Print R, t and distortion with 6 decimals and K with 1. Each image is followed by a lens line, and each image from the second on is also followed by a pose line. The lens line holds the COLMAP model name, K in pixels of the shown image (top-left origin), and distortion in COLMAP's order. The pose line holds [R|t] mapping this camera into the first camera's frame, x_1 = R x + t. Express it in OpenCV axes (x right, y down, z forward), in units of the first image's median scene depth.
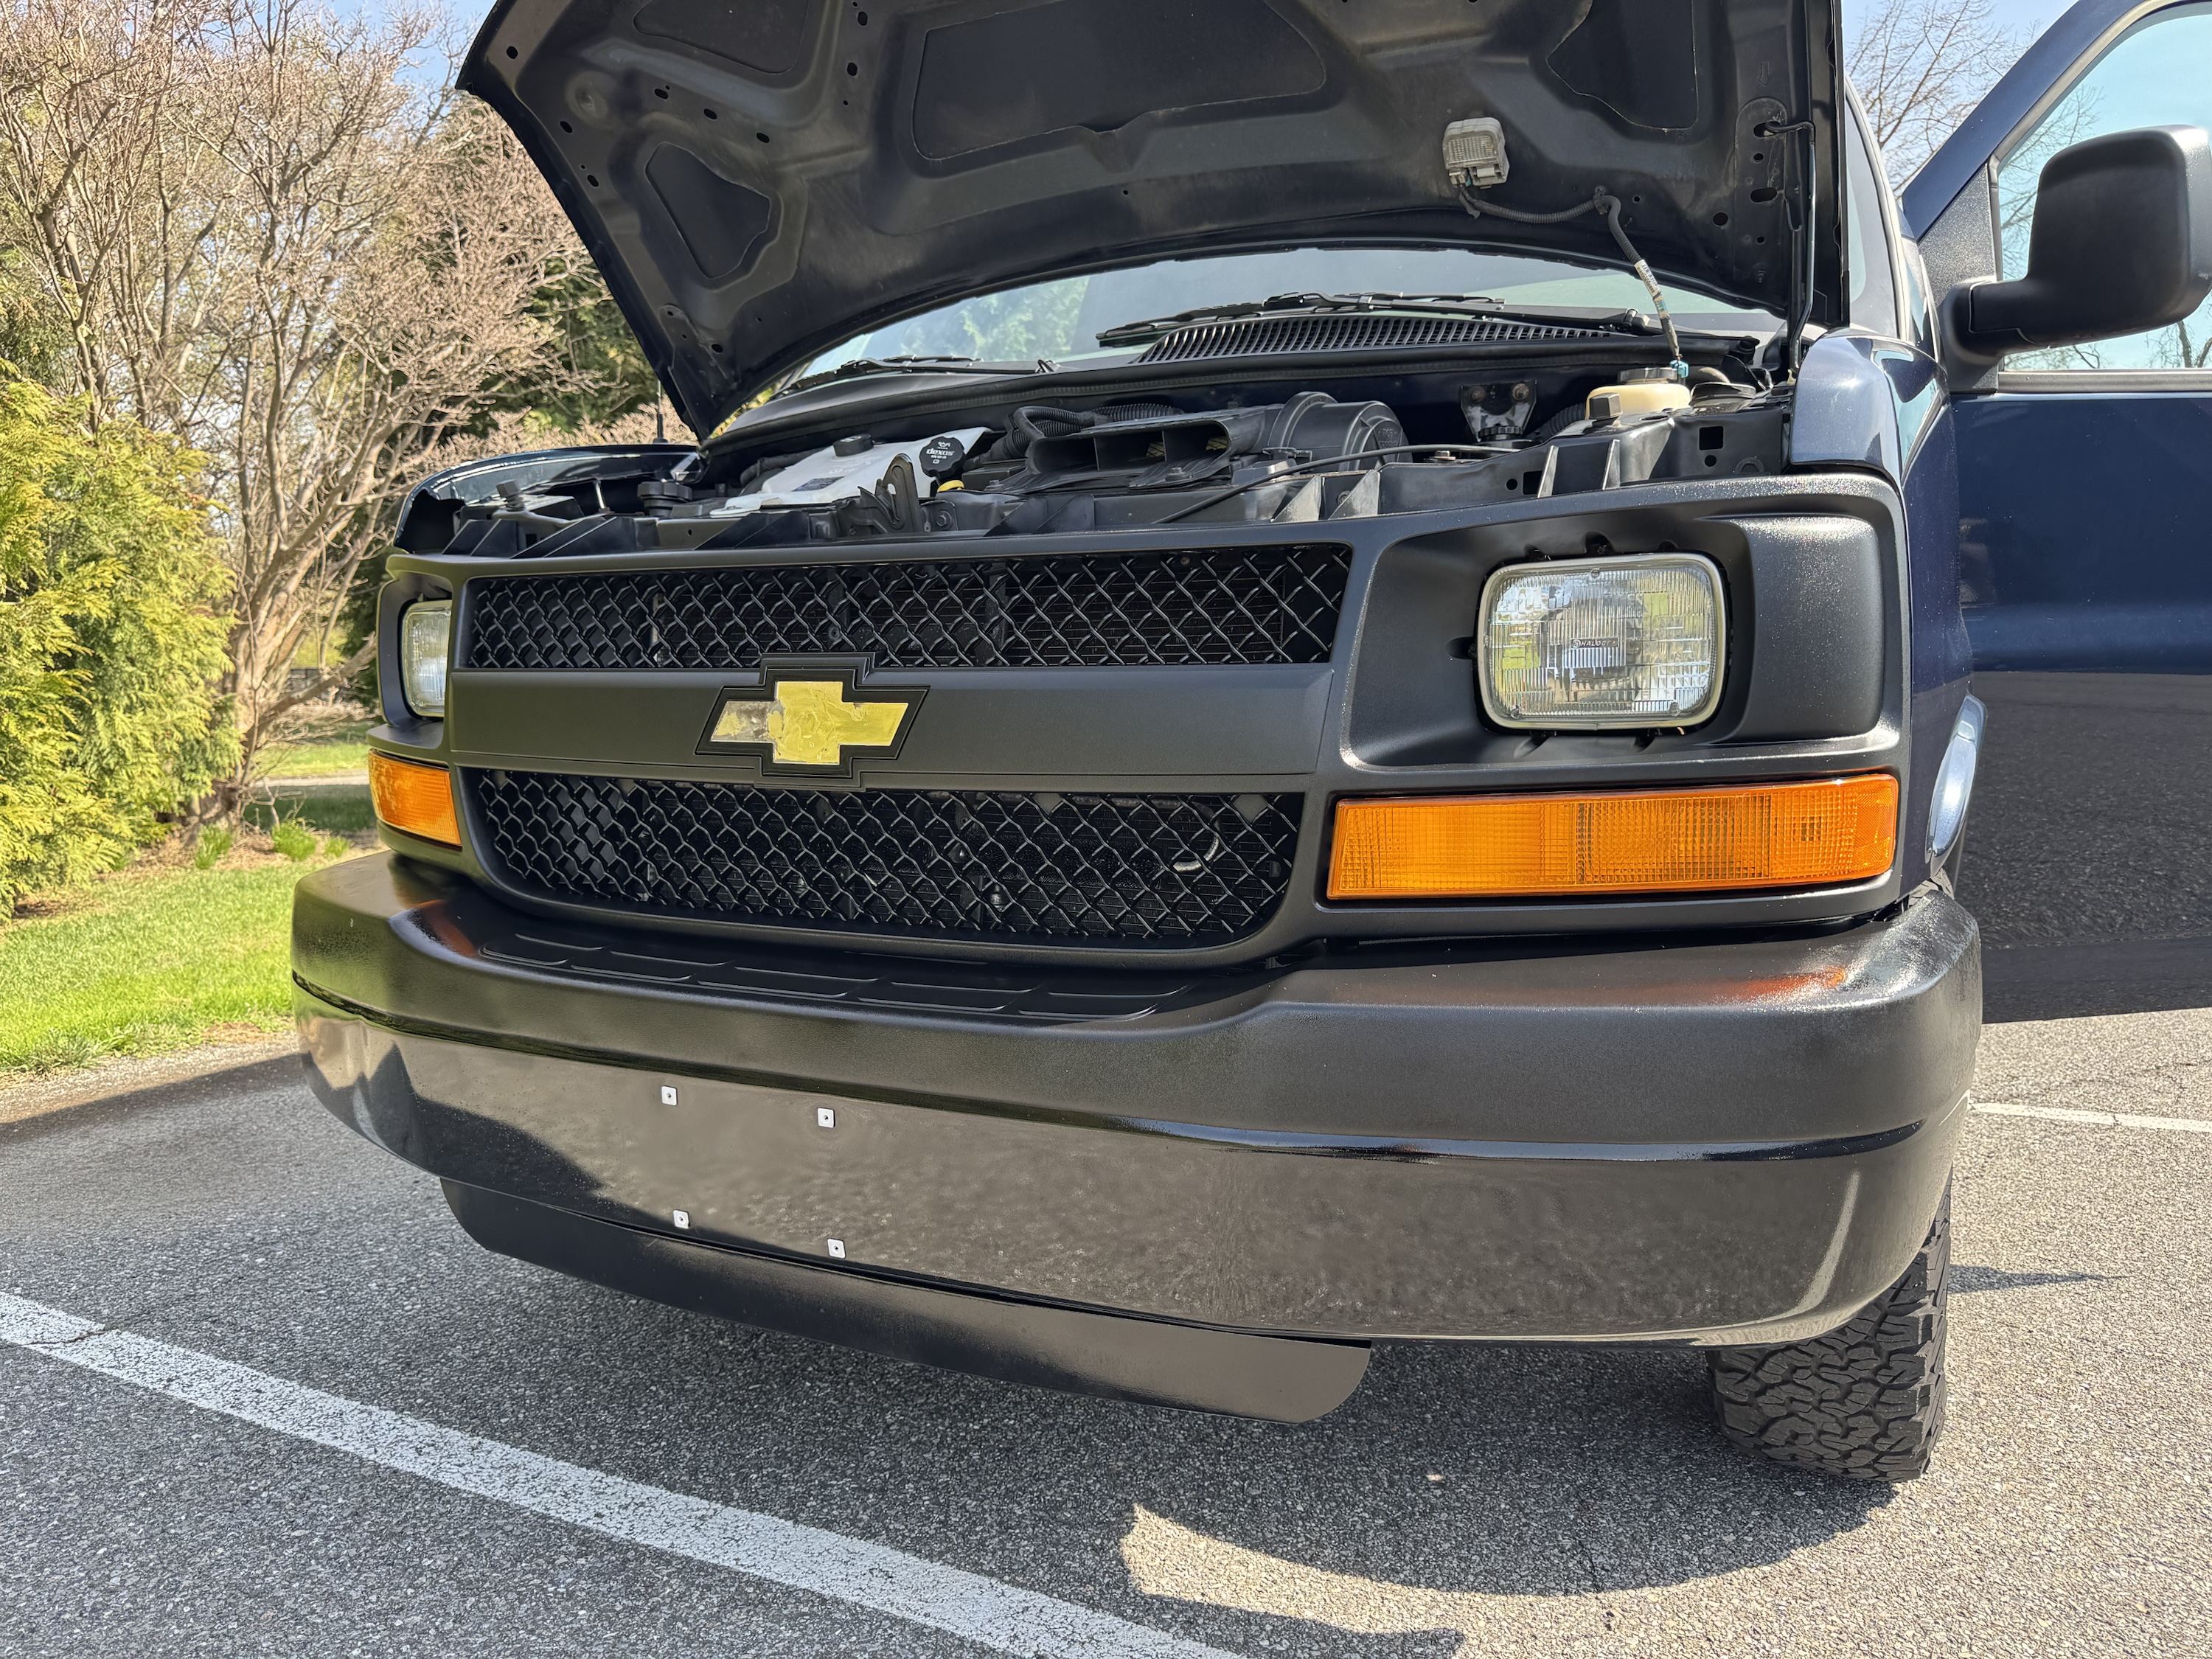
lens RADIAL K [[1575.1, 0, 1102.7], [0, 1575.1, 833.1], [0, 0, 1]] dist [0.016413, -0.032100]
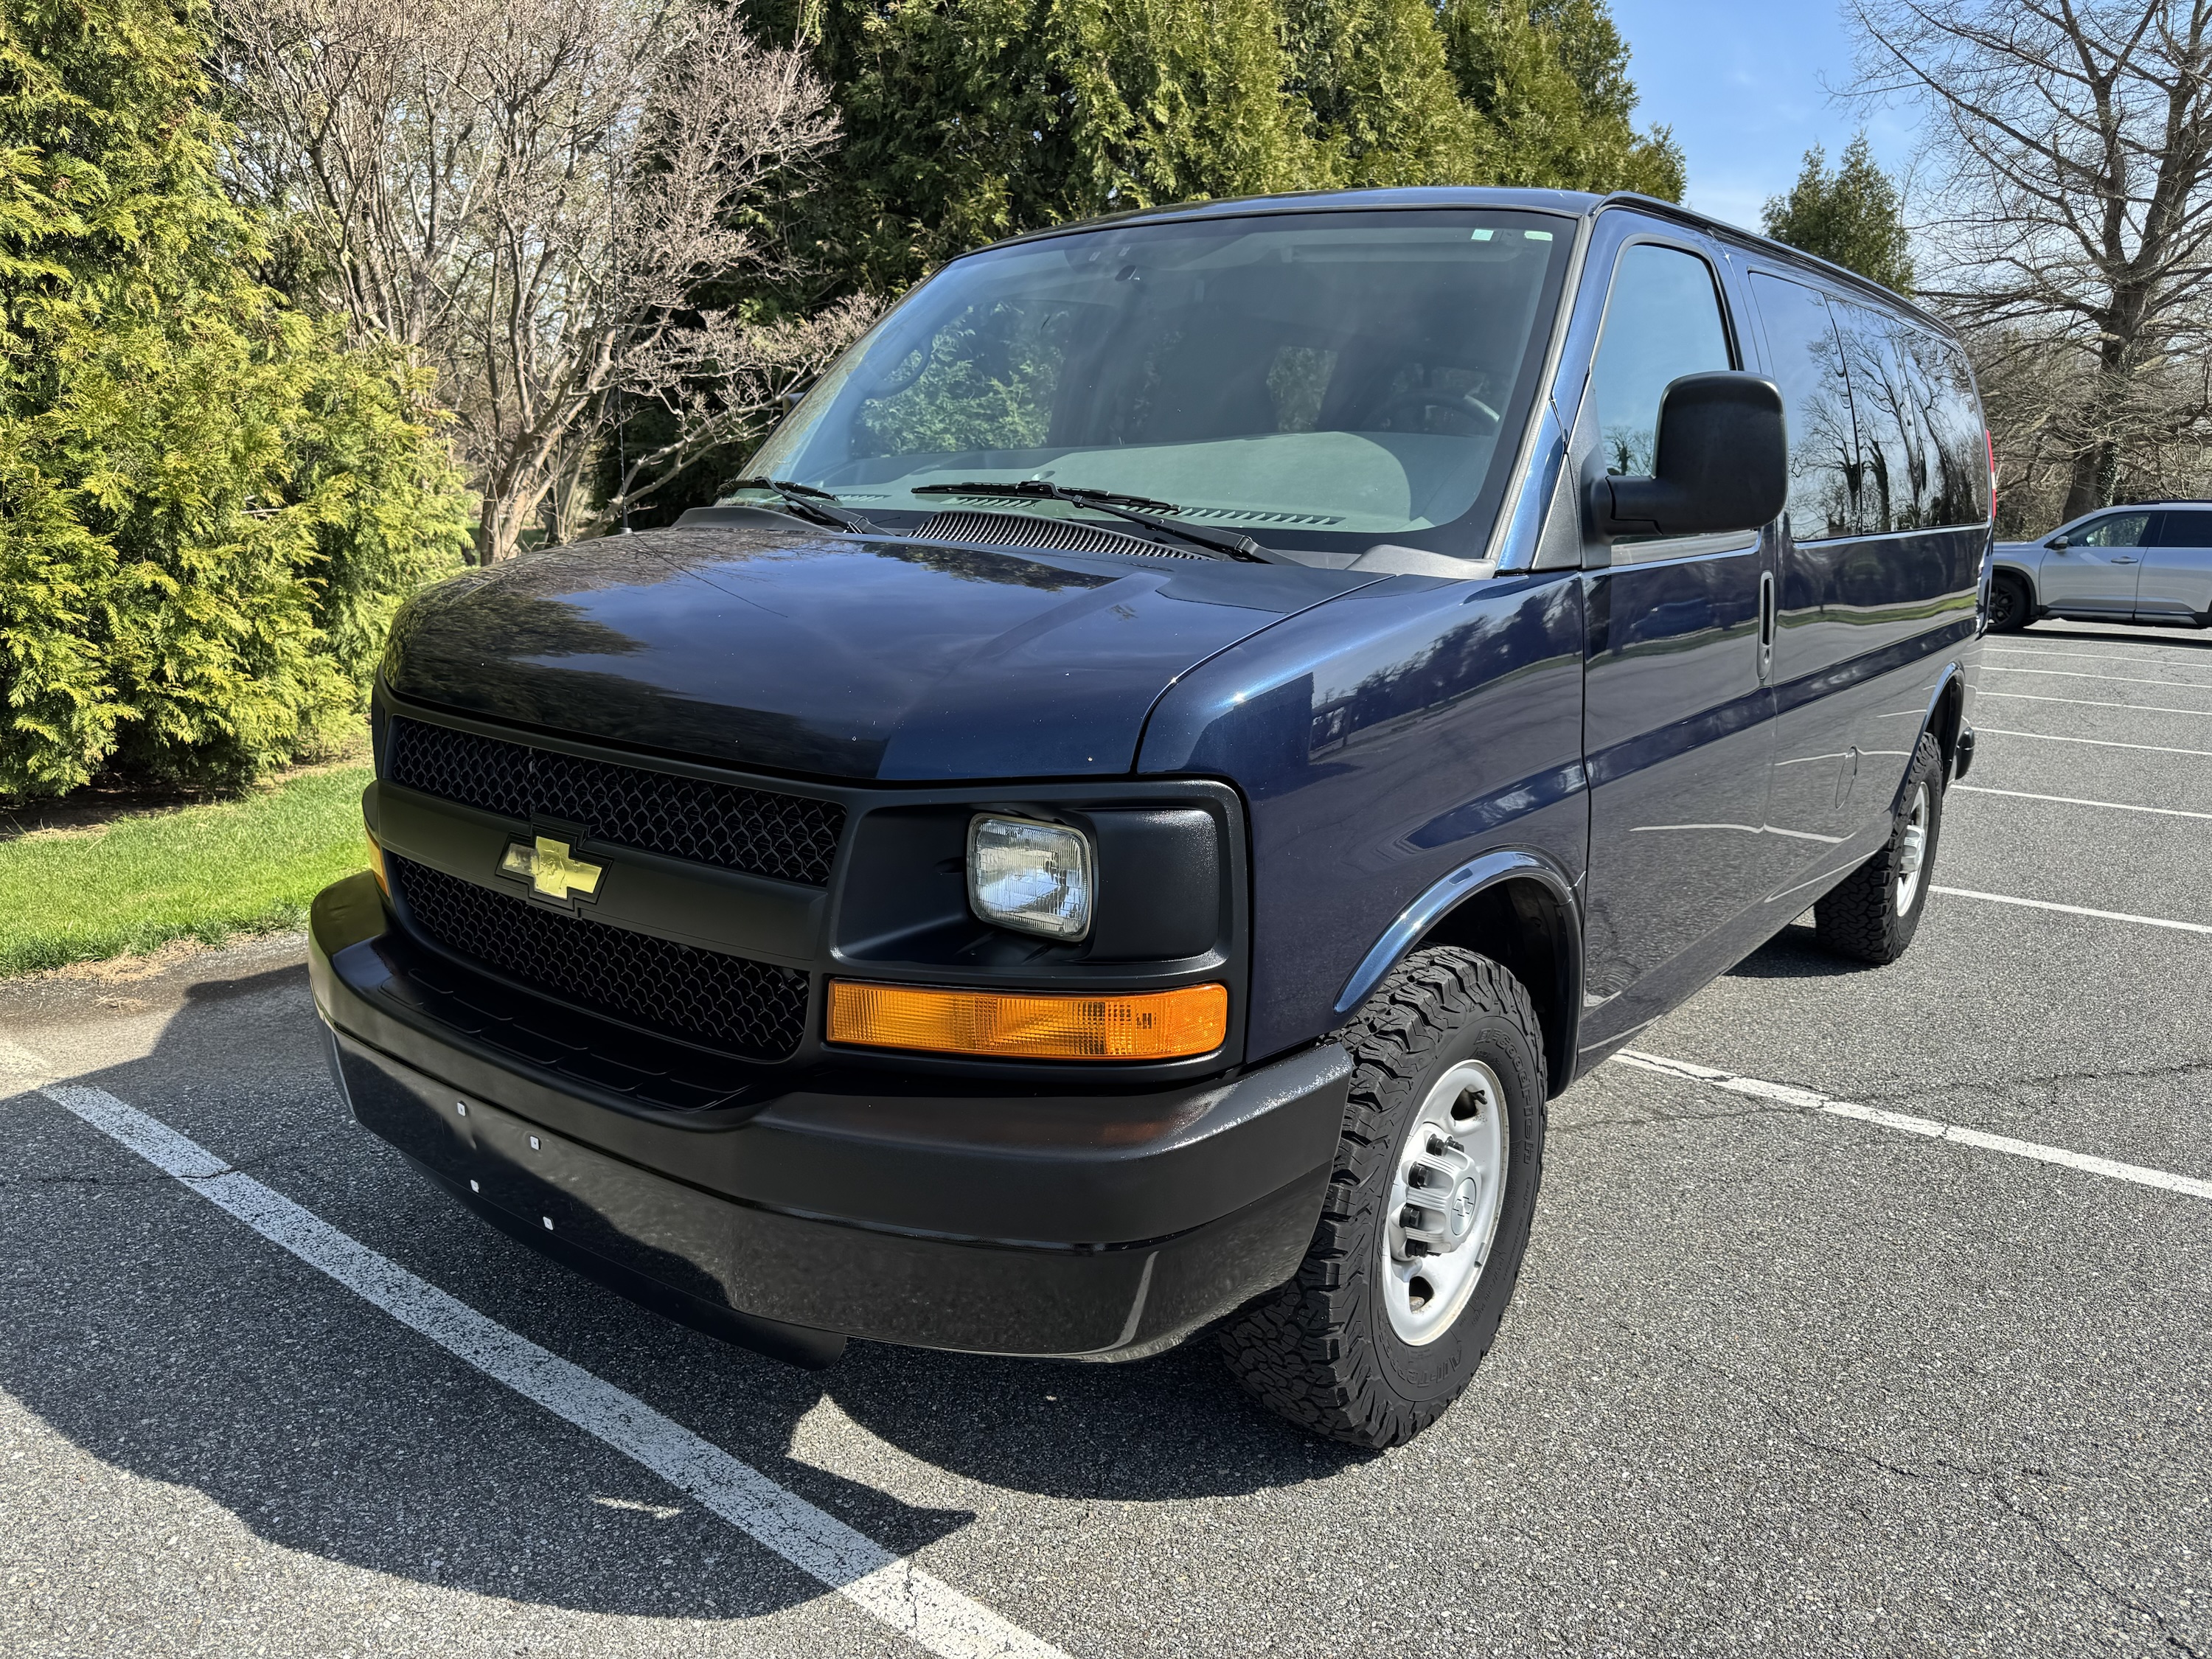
lens RADIAL K [[1575.1, 0, 1112.4], [0, 1575.1, 827.8], [0, 0, 1]] dist [0.016413, -0.032100]
pose [[0.982525, 0.065986, -0.174044, 0.473061], [-0.044295, 0.991080, 0.125695, -0.258169], [0.180786, -0.115789, 0.976683, -0.271656]]
